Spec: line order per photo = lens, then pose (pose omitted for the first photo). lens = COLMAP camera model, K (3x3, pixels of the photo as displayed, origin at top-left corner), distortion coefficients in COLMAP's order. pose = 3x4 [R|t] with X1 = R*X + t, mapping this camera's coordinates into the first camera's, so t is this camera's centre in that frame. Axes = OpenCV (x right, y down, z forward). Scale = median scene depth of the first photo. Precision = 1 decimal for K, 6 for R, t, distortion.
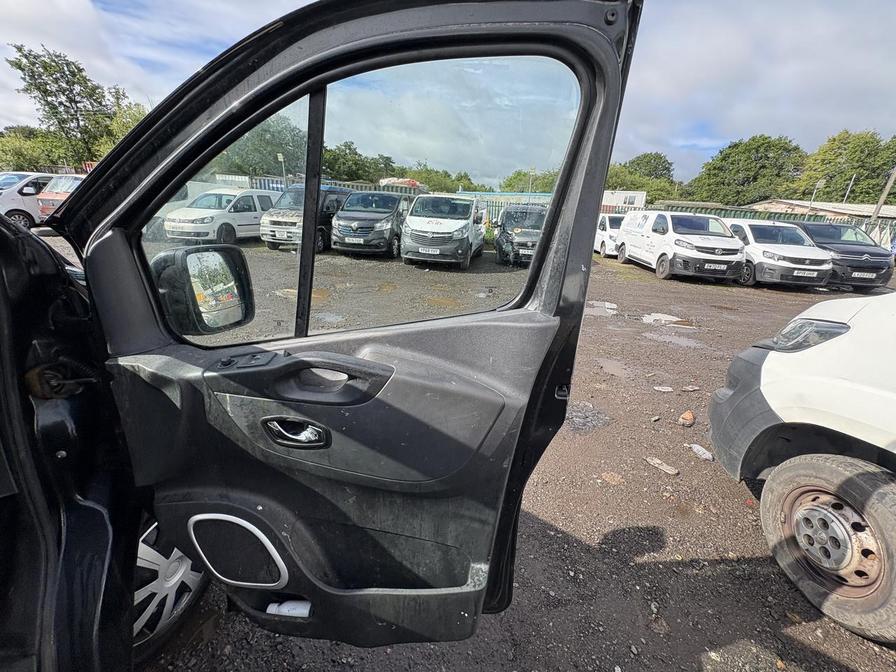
lens RADIAL K [[356.1, 0, 446.5], [0, 356.1, 337.1], [0, 0, 1]] dist [0.000140, 0.000050]
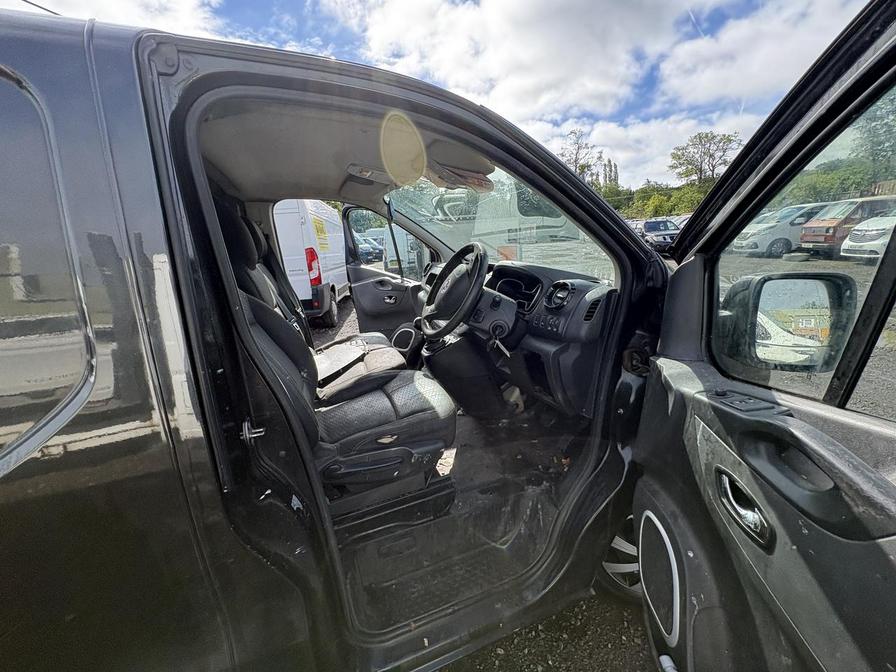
lens RADIAL K [[353.7, 0, 446.8], [0, 353.7, 337.7], [0, 0, 1]] dist [-0.000601, 0.000572]
pose [[-0.034408, 0.220287, -0.974828, 0.022280], [-0.281734, 0.933709, 0.220940, -0.005396], [0.958875, 0.282244, 0.029935, 0.018734]]
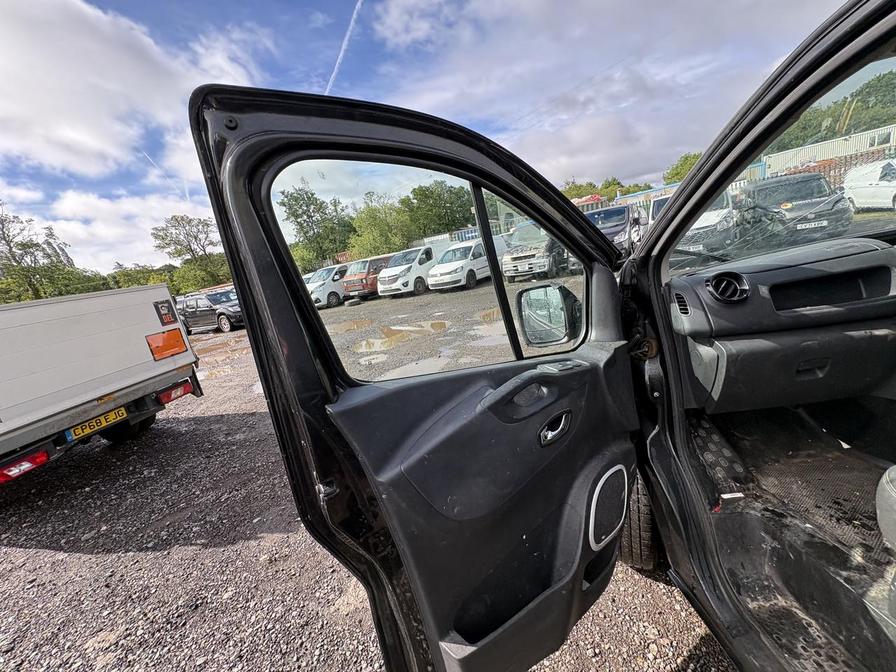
lens RADIAL K [[356.1, 0, 446.5], [0, 356.1, 337.1], [0, 0, 1]] dist [0.000140, 0.000050]
pose [[0.903756, -0.136675, -0.405642, -0.249525], [0.103903, 0.989358, -0.101858, 0.023771], [0.415246, 0.049907, 0.908339, -0.129465]]
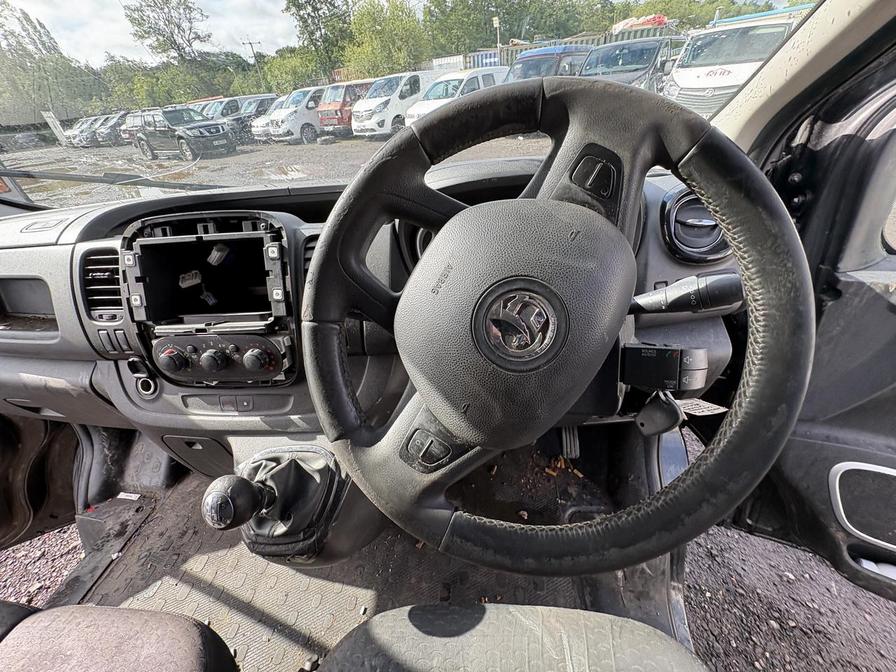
lens RADIAL K [[353.7, 0, 446.8], [0, 353.7, 337.7], [0, 0, 1]] dist [-0.000601, 0.000572]
pose [[0.879352, 0.151651, -0.451379, -0.100903], [-0.016898, 0.957271, 0.288699, -0.001093], [0.475873, -0.246240, 0.844340, -0.008926]]
